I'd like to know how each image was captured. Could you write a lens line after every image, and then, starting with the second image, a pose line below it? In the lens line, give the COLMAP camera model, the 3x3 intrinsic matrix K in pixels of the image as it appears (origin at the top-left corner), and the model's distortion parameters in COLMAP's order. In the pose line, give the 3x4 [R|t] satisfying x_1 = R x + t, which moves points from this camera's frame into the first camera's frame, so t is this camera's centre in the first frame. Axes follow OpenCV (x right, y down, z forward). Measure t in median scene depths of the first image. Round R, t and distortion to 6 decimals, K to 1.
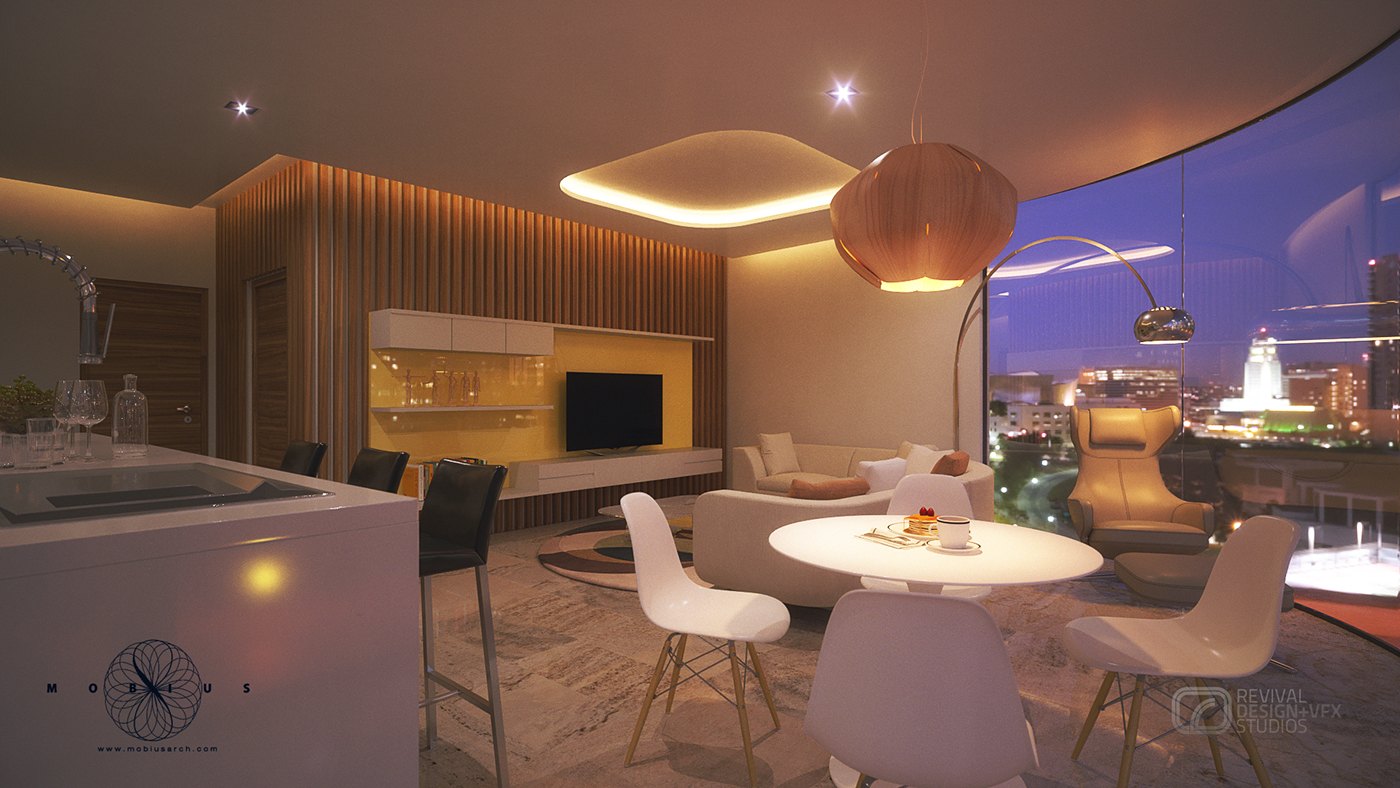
lens RADIAL K [[706.5, 0, 700.0], [0, 706.5, 394.0], [0, 0, 1]] dist [0.000752, -0.000303]
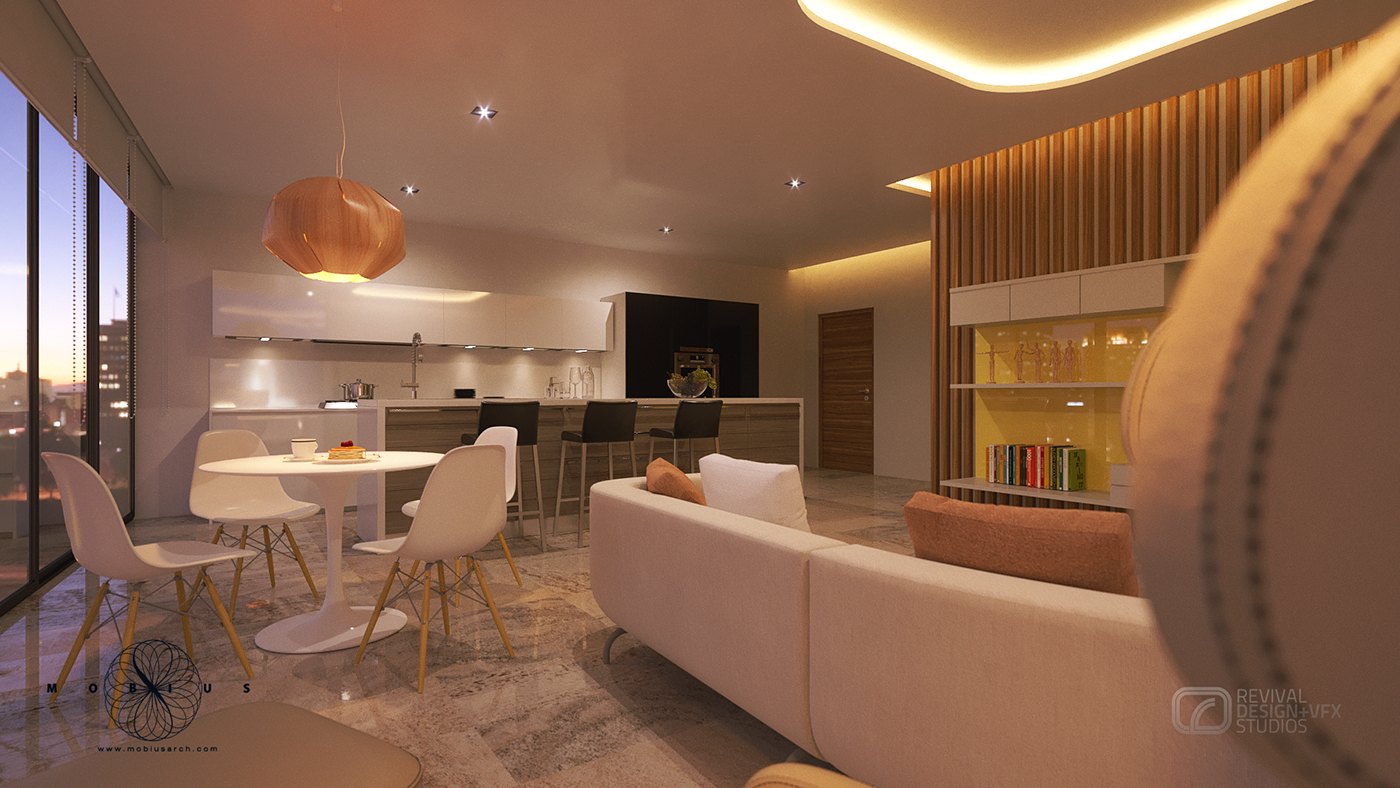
lens RADIAL K [[706.5, 0, 700.0], [0, 706.5, 394.0], [0, 0, 1]] dist [0.000752, -0.000303]
pose [[-0.250929, 0.005433, -0.967990, 0.622631], [0.001078, 0.999985, 0.005333, 0.028184], [0.968005, 0.000295, -0.250931, 0.857564]]
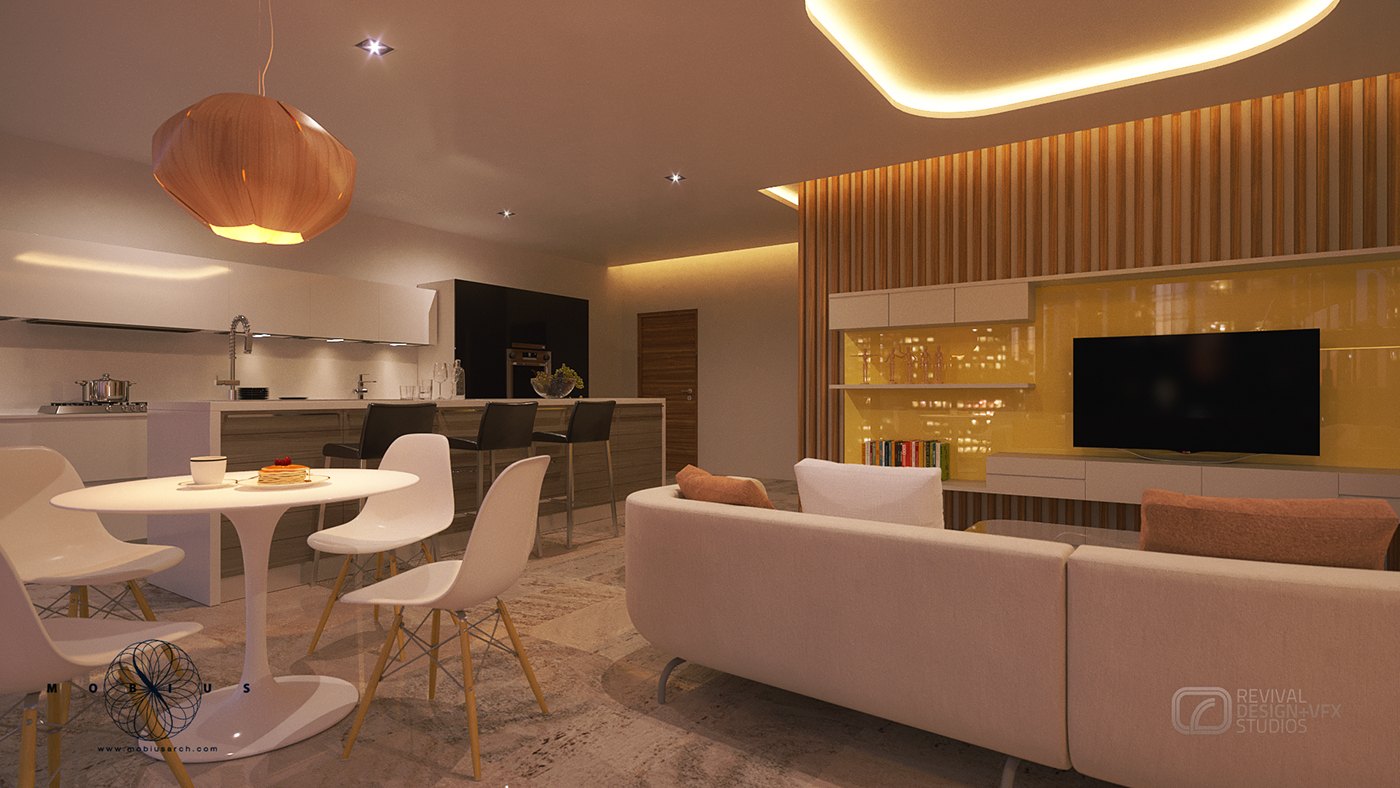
lens RADIAL K [[706.5, 0, 700.0], [0, 706.5, 394.0], [0, 0, 1]] dist [0.000752, -0.000303]
pose [[0.122070, 0.005331, -0.992507, 0.589589], [-0.001120, 0.999986, 0.005233, 0.028594], [0.992521, 0.000472, 0.122074, 0.631830]]
